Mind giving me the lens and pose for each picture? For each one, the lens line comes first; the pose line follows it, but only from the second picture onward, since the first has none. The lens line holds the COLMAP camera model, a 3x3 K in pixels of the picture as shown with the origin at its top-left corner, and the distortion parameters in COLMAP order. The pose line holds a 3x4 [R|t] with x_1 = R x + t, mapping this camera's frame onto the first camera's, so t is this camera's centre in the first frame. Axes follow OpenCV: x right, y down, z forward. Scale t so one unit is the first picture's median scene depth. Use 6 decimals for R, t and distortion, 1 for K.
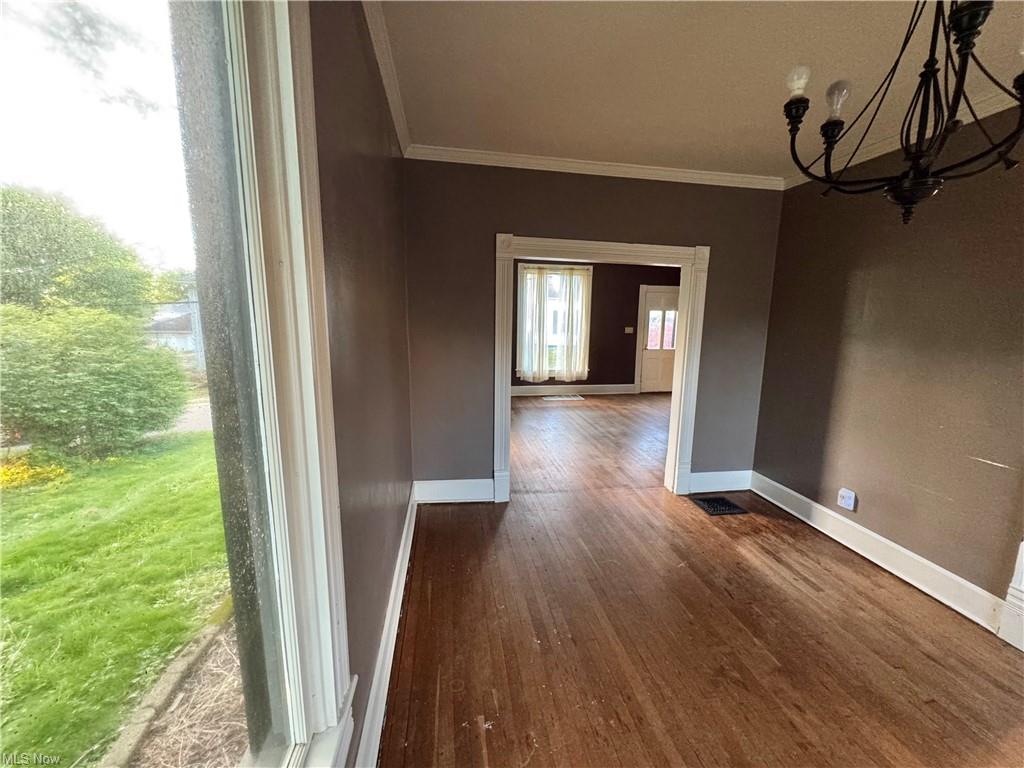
lens RADIAL K [[407.5, 0, 512.1], [0, 407.5, 383.2], [0, 0, 1]] dist [0.001446, 0.000054]
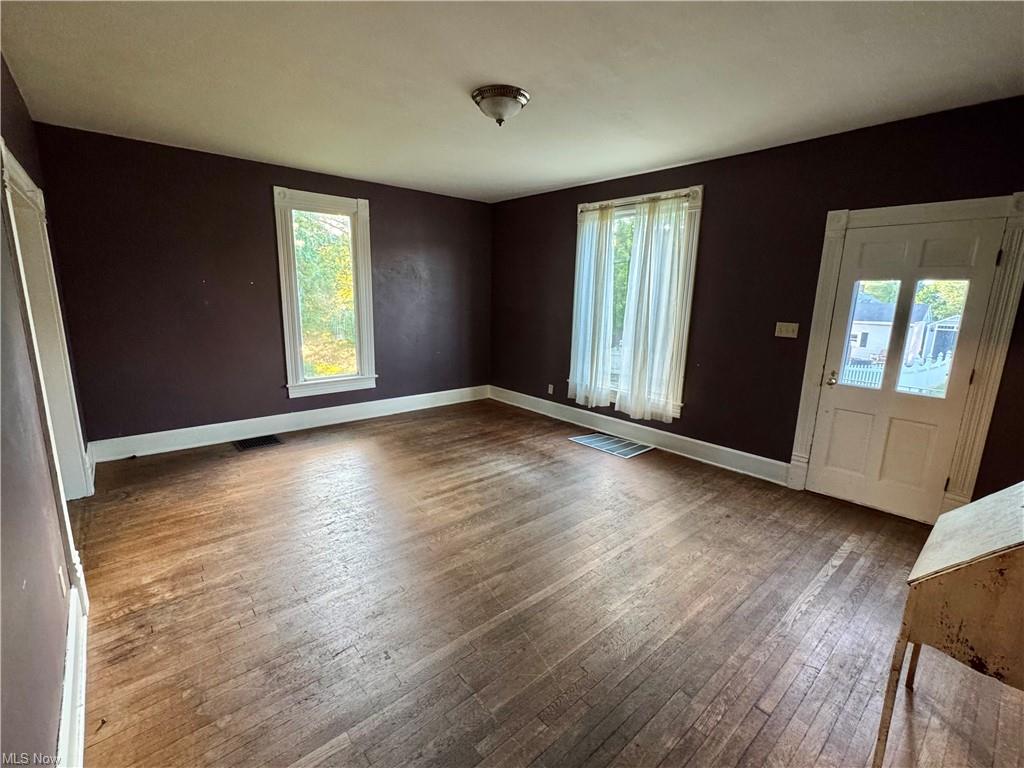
lens RADIAL K [[458.8, 0, 511.8], [0, 458.8, 384.7], [0, 0, 1]] dist [-0.002370, -0.000384]
pose [[0.534094, 0.166745, -0.828818, 0.535743], [-0.155361, 0.983019, 0.097653, -0.079280], [0.831027, 0.076610, 0.550931, 0.530452]]
